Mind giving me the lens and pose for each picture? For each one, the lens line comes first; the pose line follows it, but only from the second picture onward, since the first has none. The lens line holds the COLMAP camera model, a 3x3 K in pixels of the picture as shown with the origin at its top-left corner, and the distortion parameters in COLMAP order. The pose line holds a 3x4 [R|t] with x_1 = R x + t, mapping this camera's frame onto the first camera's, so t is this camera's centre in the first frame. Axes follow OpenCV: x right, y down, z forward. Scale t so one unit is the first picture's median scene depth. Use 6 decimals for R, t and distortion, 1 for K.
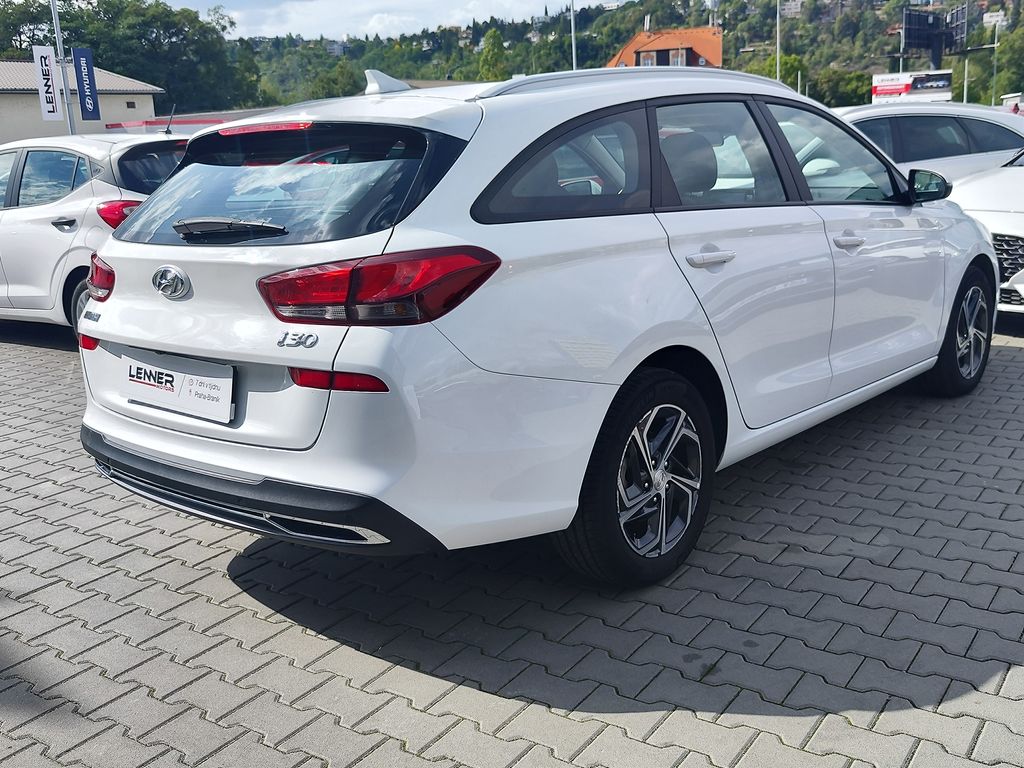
lens RADIAL K [[1027.1, 0, 512.6], [0, 1027.1, 378.5], [0, 0, 1]] dist [0.013556, 0.000000]
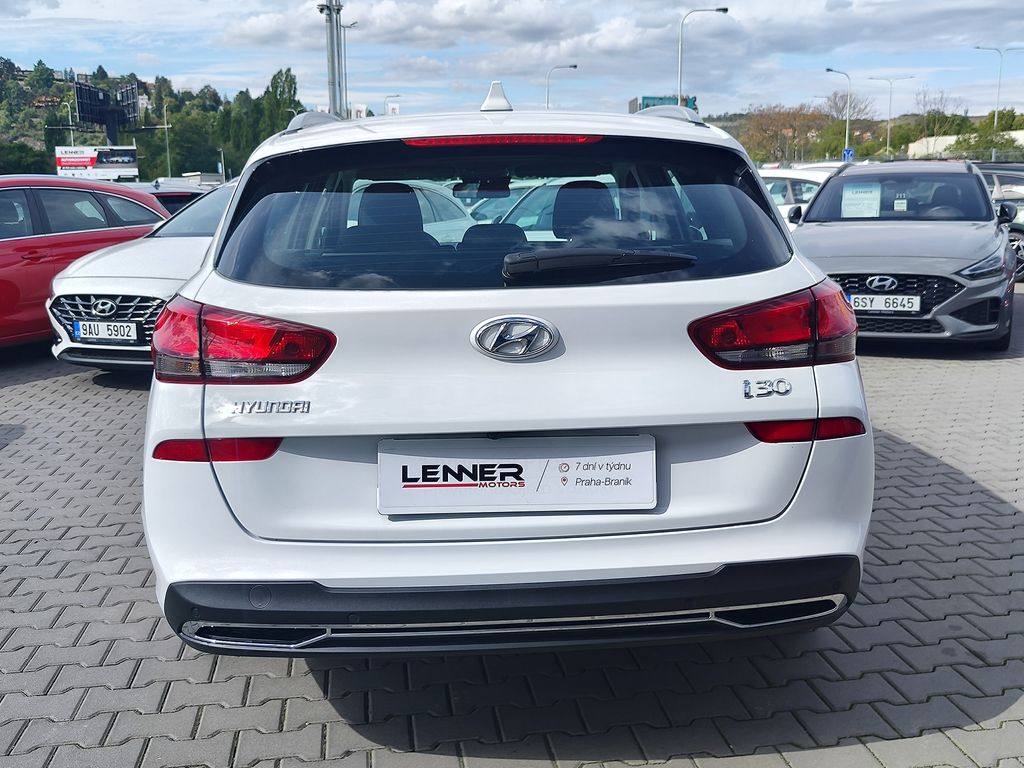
lens RADIAL K [[1027.1, 0, 514.6], [0, 1027.1, 393.6], [0, 0, 1]] dist [0.013556, 0.000000]
pose [[0.732442, -0.097154, 0.673862, -0.805479], [0.133625, 0.991029, -0.002360, -0.050858], [-0.667588, 0.091773, 0.738853, 0.452497]]
